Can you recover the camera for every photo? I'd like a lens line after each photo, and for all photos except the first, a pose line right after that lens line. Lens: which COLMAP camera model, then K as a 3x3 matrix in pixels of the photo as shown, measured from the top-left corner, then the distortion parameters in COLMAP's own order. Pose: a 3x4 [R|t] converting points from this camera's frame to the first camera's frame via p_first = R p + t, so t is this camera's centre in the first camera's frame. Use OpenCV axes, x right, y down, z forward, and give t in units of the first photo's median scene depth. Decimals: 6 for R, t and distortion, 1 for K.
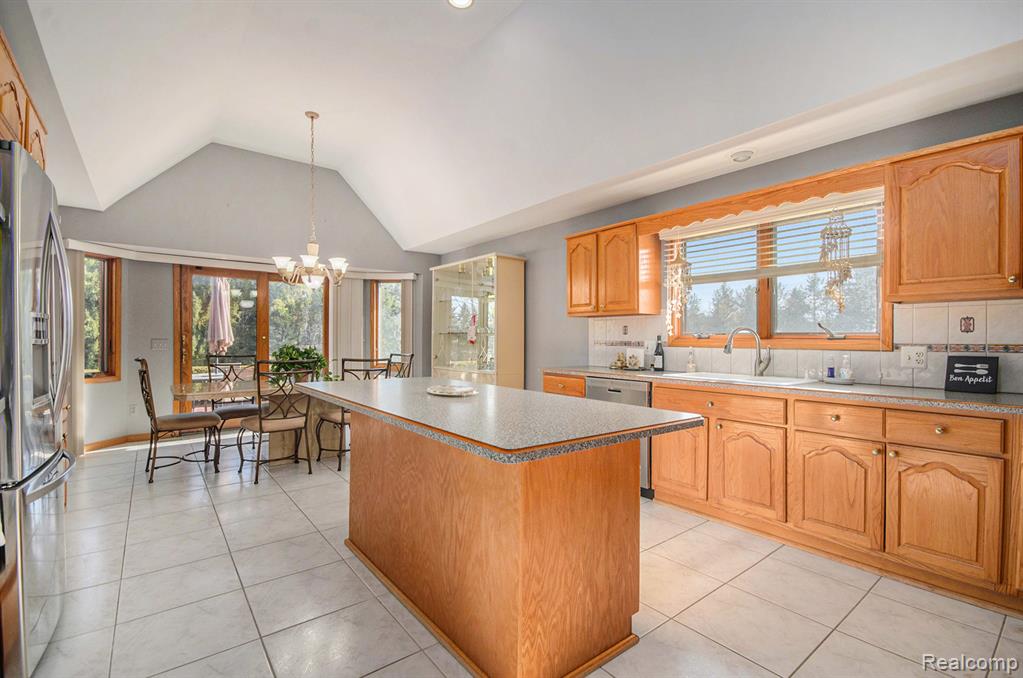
lens RADIAL K [[465.0, 0, 530.5], [0, 465.0, 344.4], [0, 0, 1]] dist [-0.000931, -0.000013]
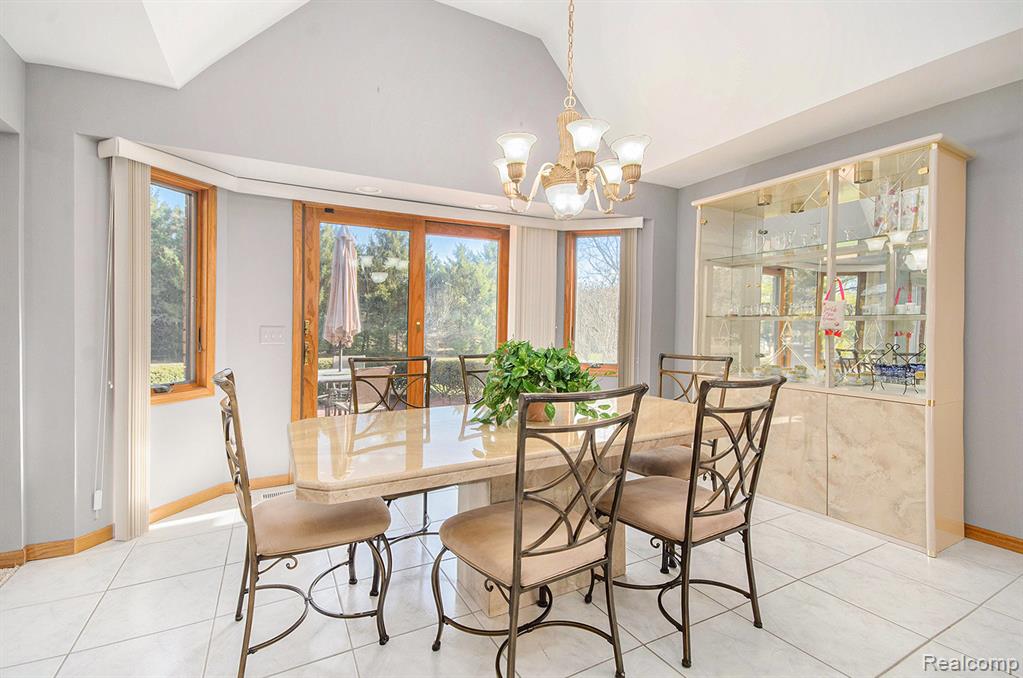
lens RADIAL K [[454.5, 0, 512.7], [0, 454.5, 323.3], [0, 0, 1]] dist [0.013311, 0.000061]
pose [[0.980617, 0.001491, -0.195929, -0.369821], [-0.004075, 0.999910, -0.012788, -0.007734], [0.195893, 0.013339, 0.980535, 0.473867]]
